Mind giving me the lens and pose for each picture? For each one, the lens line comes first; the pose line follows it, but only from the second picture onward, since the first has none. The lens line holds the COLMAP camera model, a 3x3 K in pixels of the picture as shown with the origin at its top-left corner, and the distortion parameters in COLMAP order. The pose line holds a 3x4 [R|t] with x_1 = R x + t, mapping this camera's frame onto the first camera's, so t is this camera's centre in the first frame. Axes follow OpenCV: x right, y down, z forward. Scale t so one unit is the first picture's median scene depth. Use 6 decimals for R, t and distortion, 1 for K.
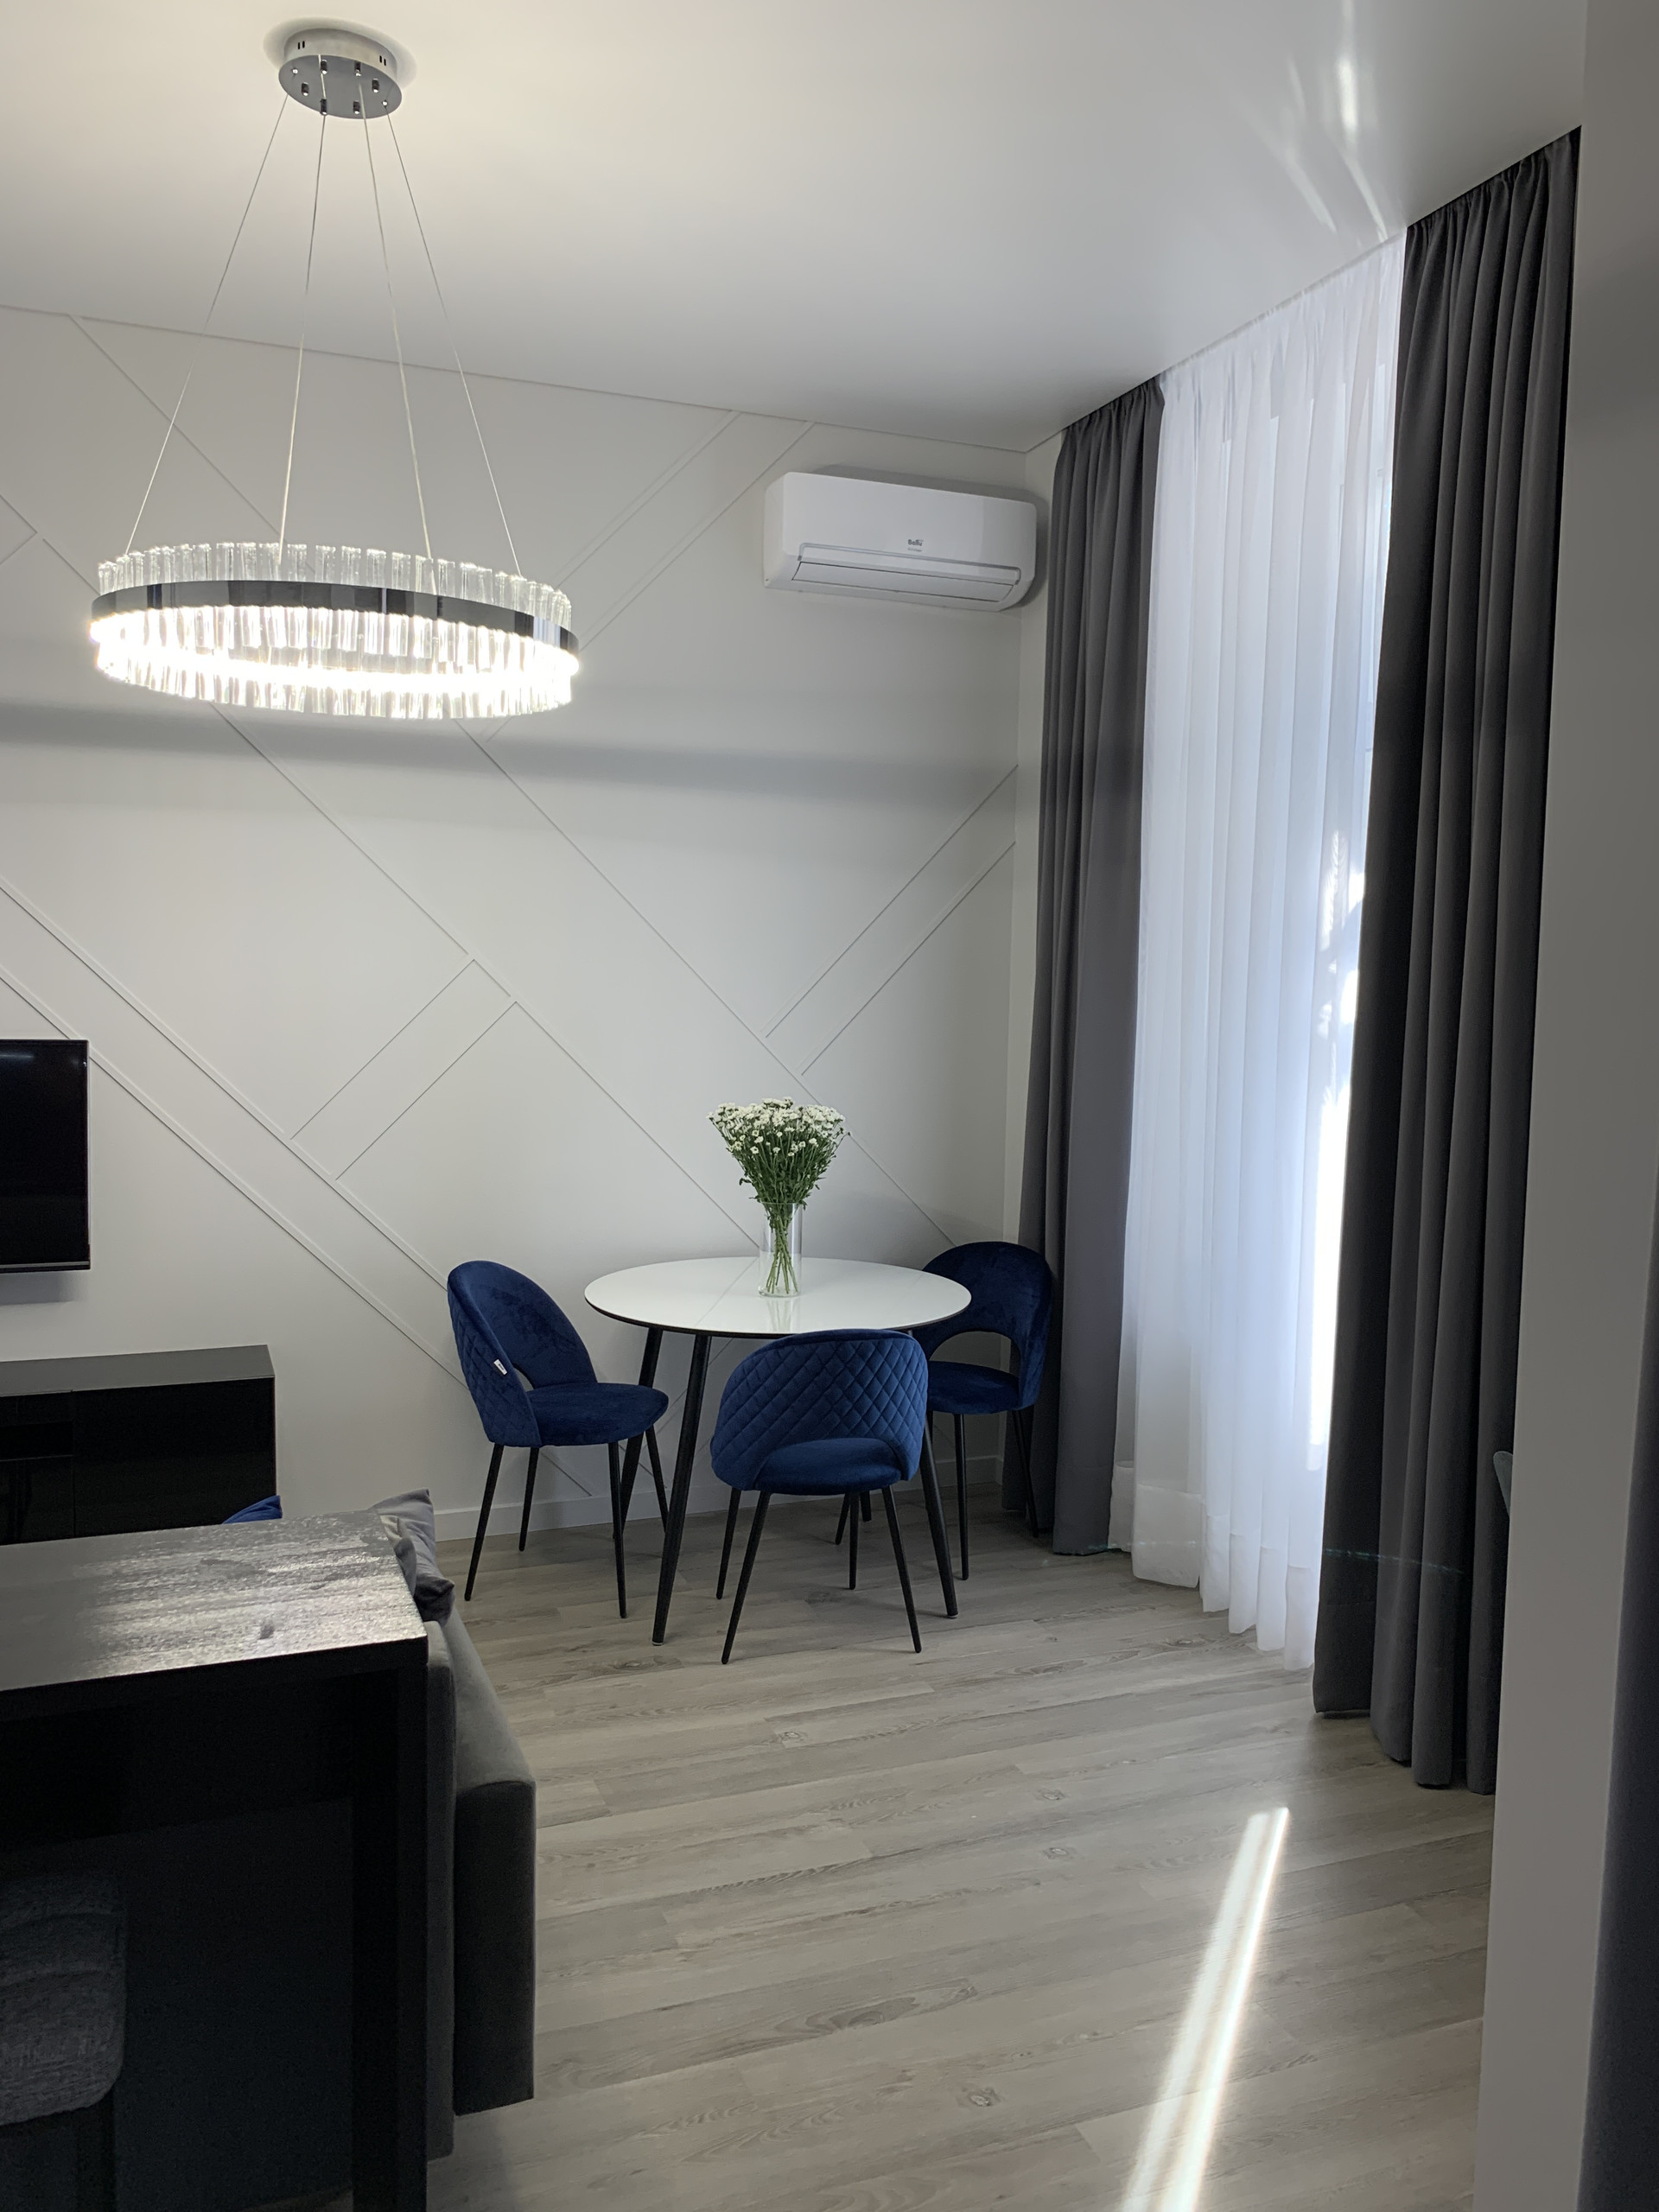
lens RADIAL K [[1696.9, 0, 813.9], [0, 1696.9, 1110.6], [0, 0, 1]] dist [0.025185, -0.033868]
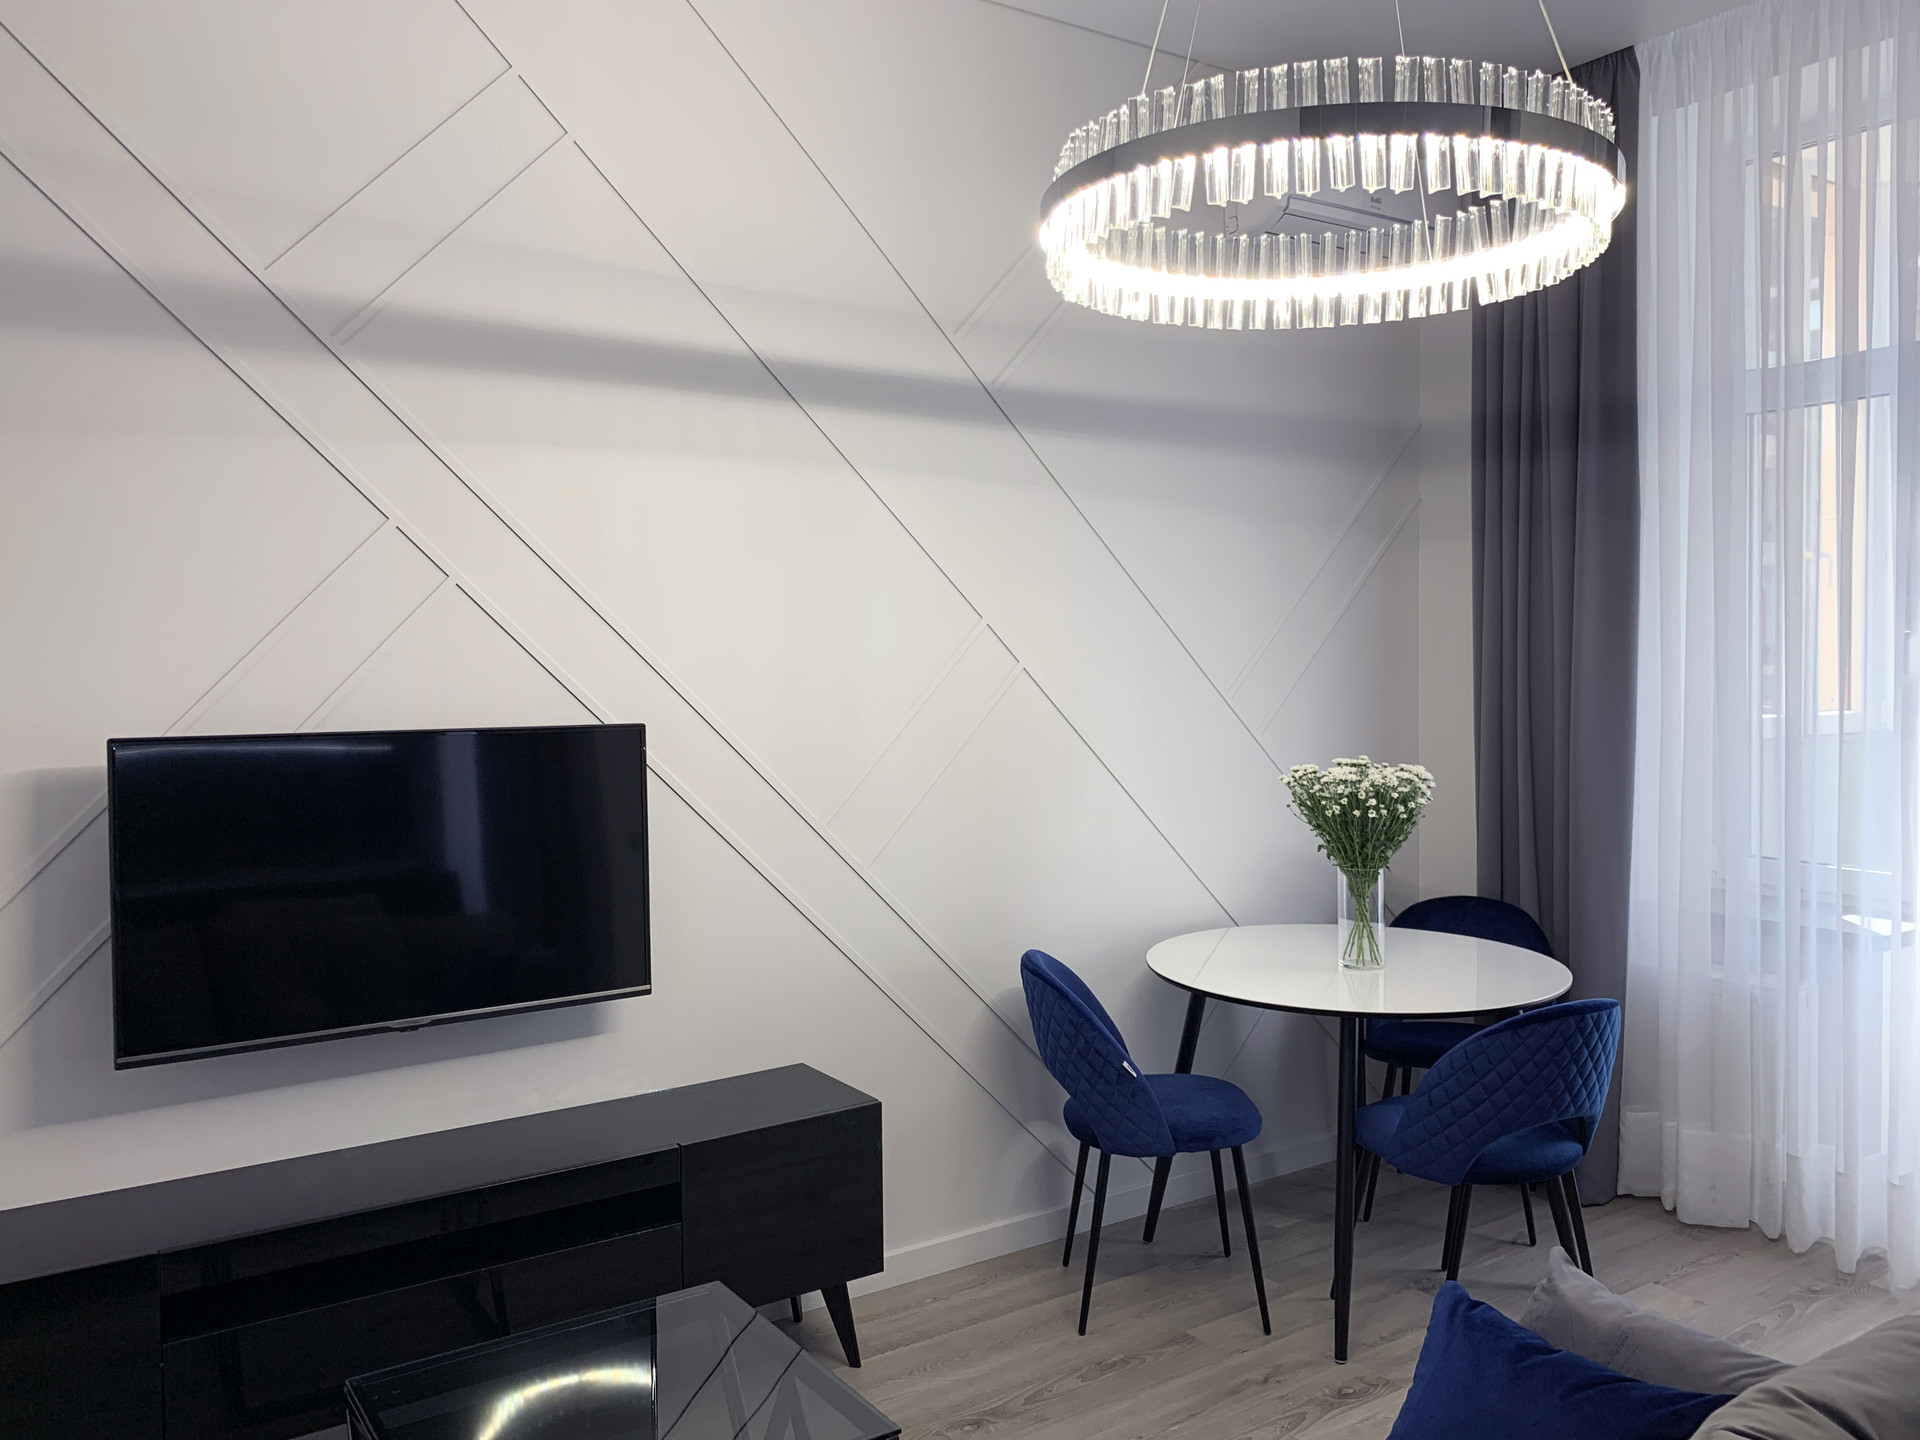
lens RADIAL K [[1472.9, 0, 967.4], [0, 1472.9, 719.9], [0, 0, 1]] dist [0.025185, -0.033868]
pose [[0.976348, -0.038573, 0.212738, -0.405769], [0.047189, 0.998252, -0.035570, -0.009508], [-0.210994, 0.044768, 0.976462, 0.234608]]
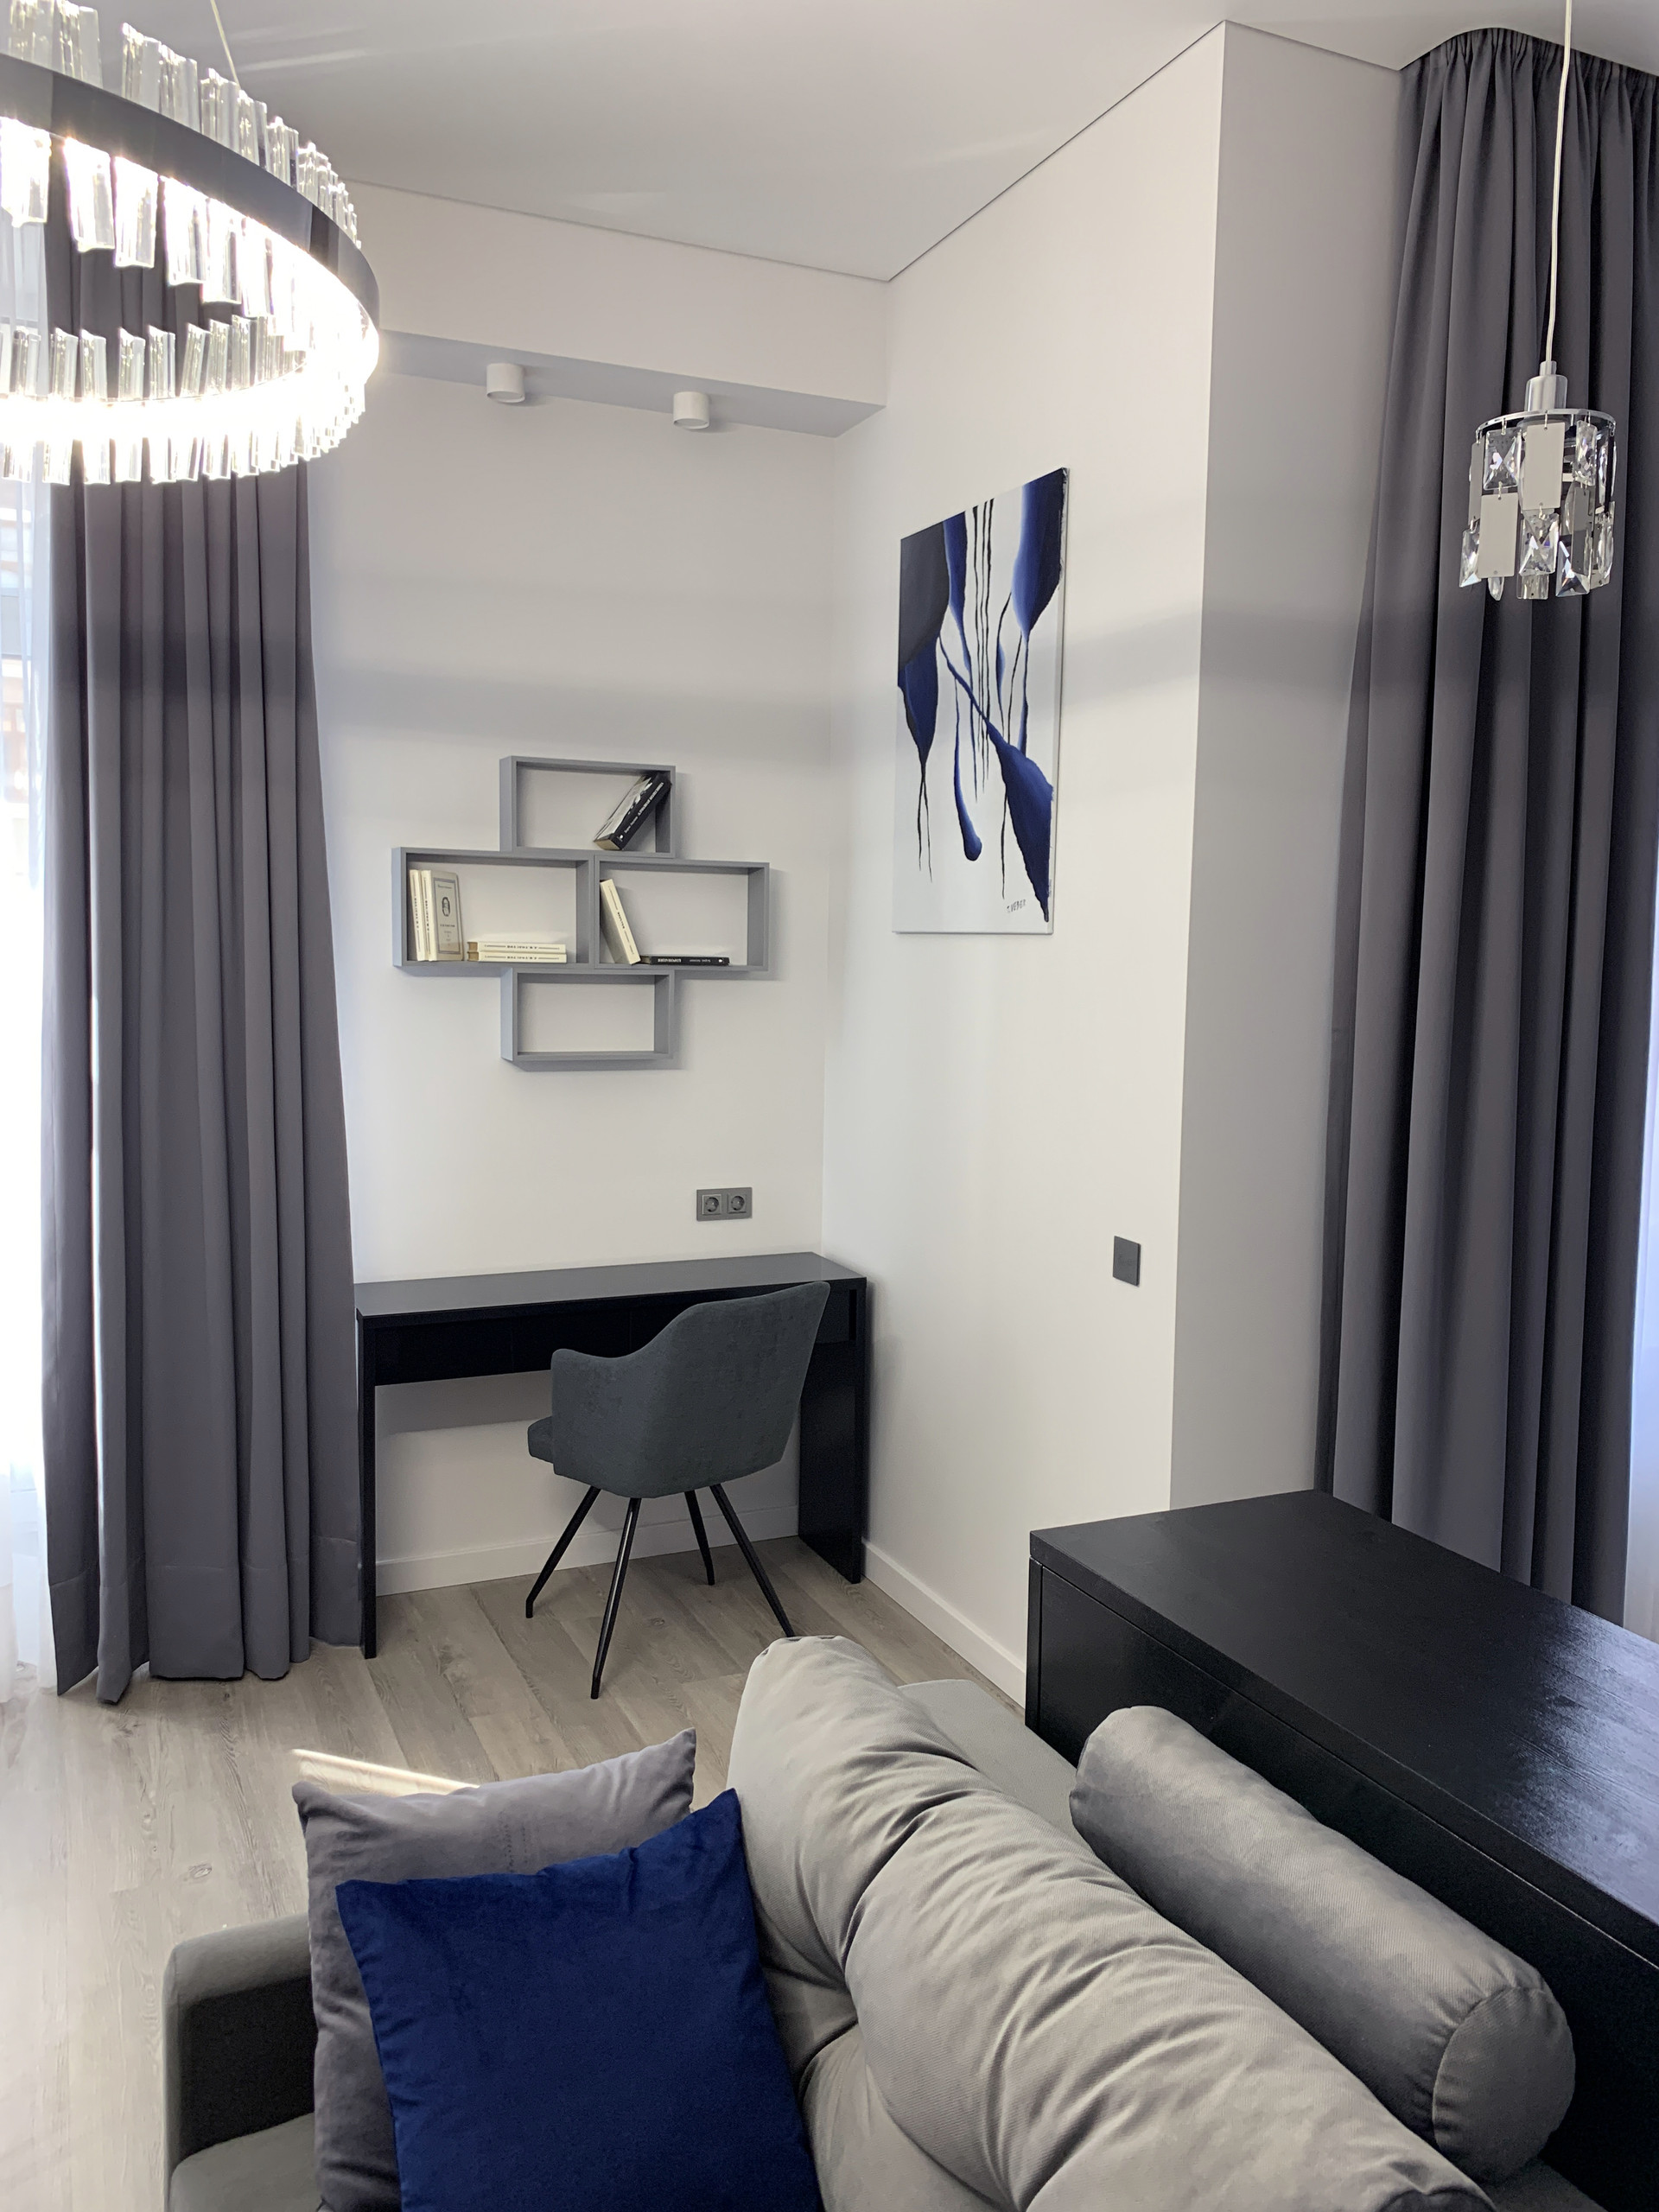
lens RADIAL K [[1696.9, 0, 843.5], [0, 1696.9, 1089.9], [0, 0, 1]] dist [0.025185, -0.033868]
pose [[-0.057506, -0.116389, 0.991537, -0.522621], [0.062510, 0.990812, 0.119930, -0.047649], [-0.996386, 0.068878, -0.049702, 0.527824]]
